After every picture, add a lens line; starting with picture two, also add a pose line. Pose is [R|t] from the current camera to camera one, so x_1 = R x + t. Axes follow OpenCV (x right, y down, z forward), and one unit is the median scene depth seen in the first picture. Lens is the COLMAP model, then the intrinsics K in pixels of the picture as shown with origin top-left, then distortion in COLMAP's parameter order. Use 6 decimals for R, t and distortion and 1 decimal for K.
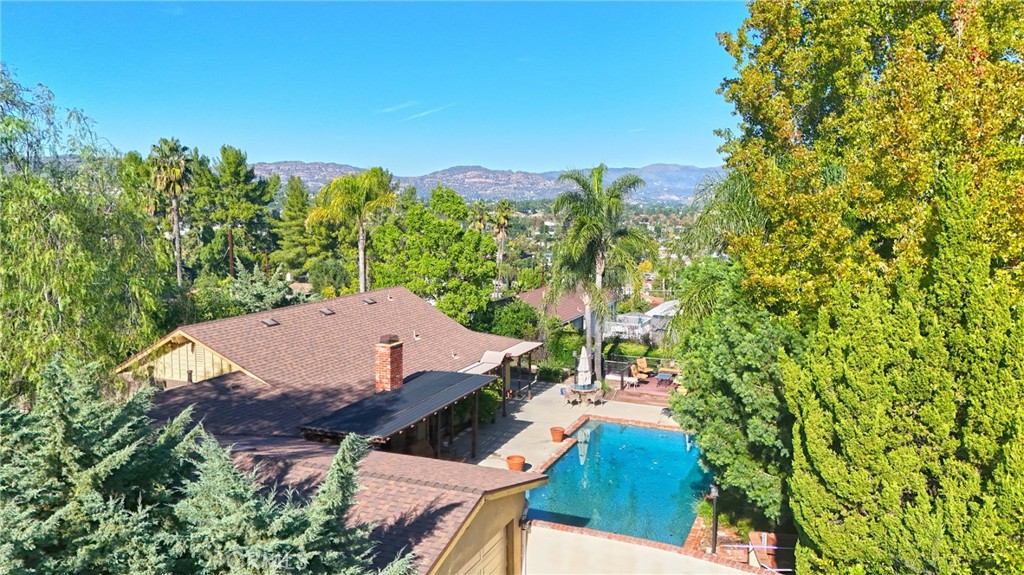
lens RADIAL K [[748.2, 0, 511.5], [0, 748.2, 274.6], [0, 0, 1]] dist [0.165015, -0.070430]
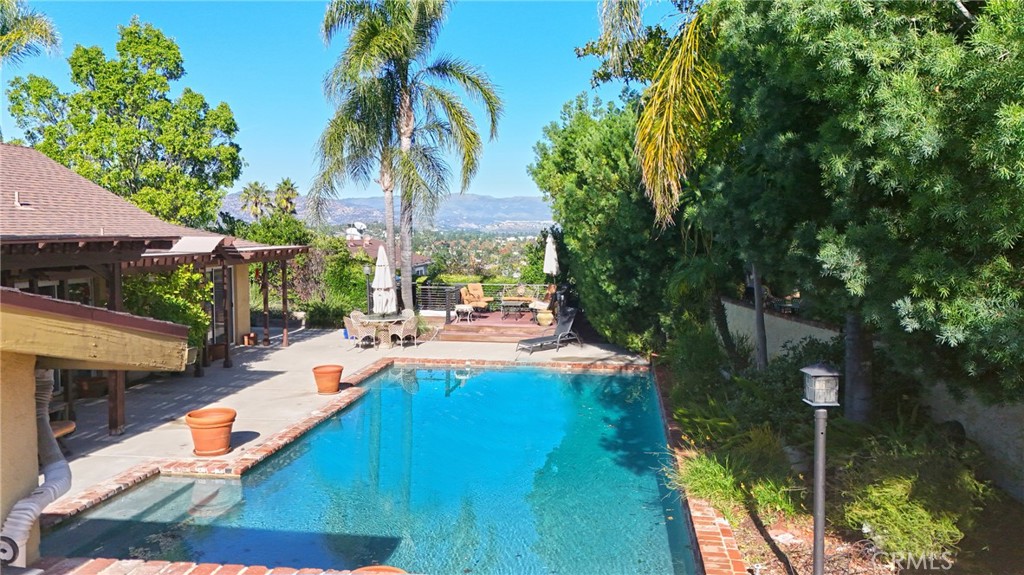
lens RADIAL K [[747.1, 0, 512.0], [0, 747.1, 287.5], [0, 0, 1]] dist [0.067208, -0.068723]
pose [[0.965681, -0.020608, 0.258913, 0.043064], [0.025207, 0.999578, -0.014454, 0.136268], [-0.258505, 0.020484, 0.965793, 0.419238]]
